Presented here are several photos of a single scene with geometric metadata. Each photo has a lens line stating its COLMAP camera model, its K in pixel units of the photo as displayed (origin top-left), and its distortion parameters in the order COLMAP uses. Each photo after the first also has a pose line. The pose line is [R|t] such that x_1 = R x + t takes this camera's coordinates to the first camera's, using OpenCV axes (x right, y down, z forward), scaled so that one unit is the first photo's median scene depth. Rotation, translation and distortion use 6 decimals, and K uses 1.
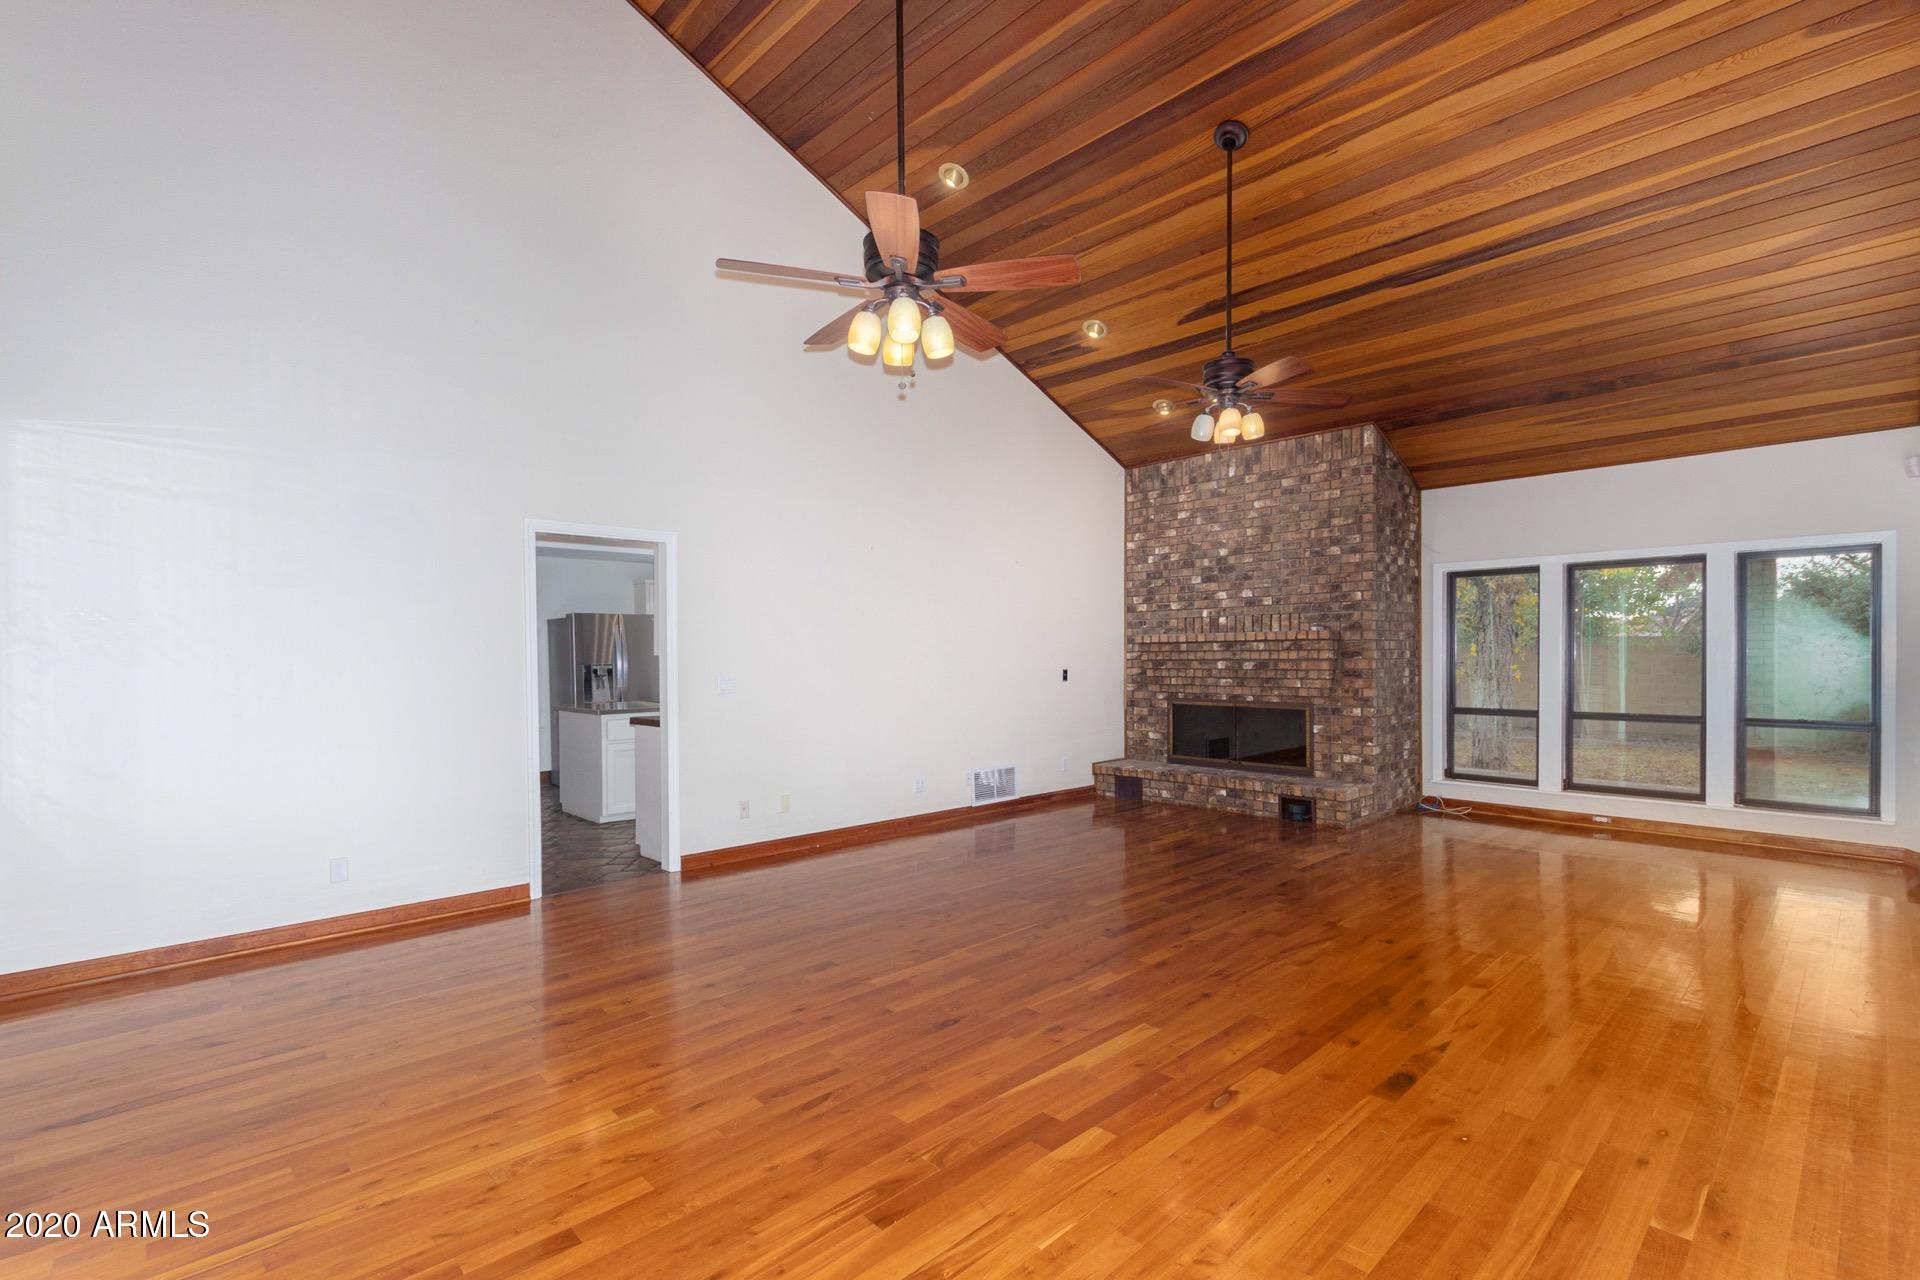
lens RADIAL K [[871.3, 0, 967.1], [0, 871.3, 660.7], [0, 0, 1]] dist [0.000159, -0.000092]
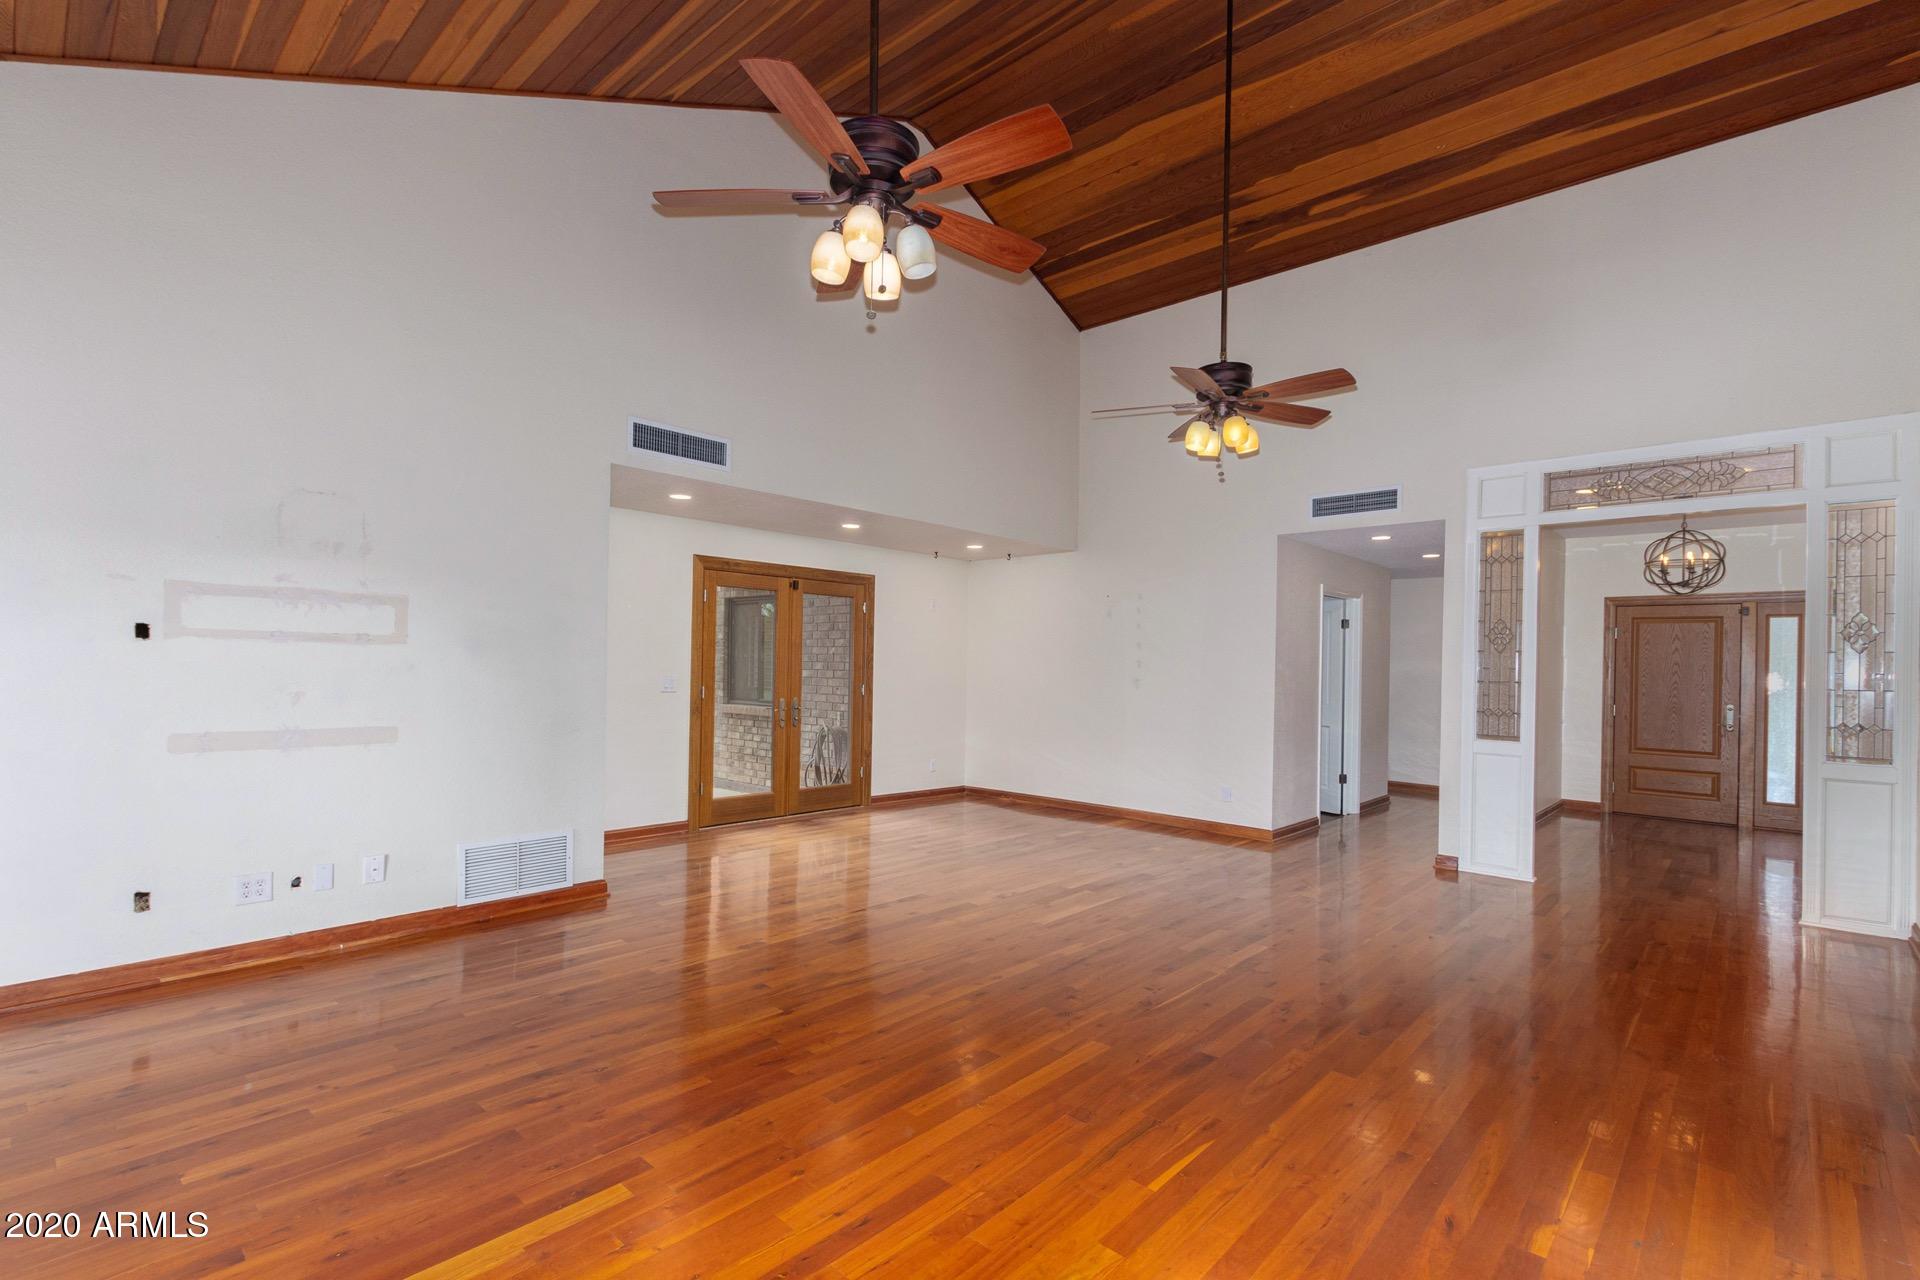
lens RADIAL K [[871.3, 0, 967.1], [0, 871.3, 660.7], [0, 0, 1]] dist [0.000159, -0.000092]
pose [[-0.997885, -0.016410, -0.062897, 0.402391], [-0.016729, 0.999850, 0.004546, -0.022271], [0.062813, 0.005589, -0.998010, 2.297508]]
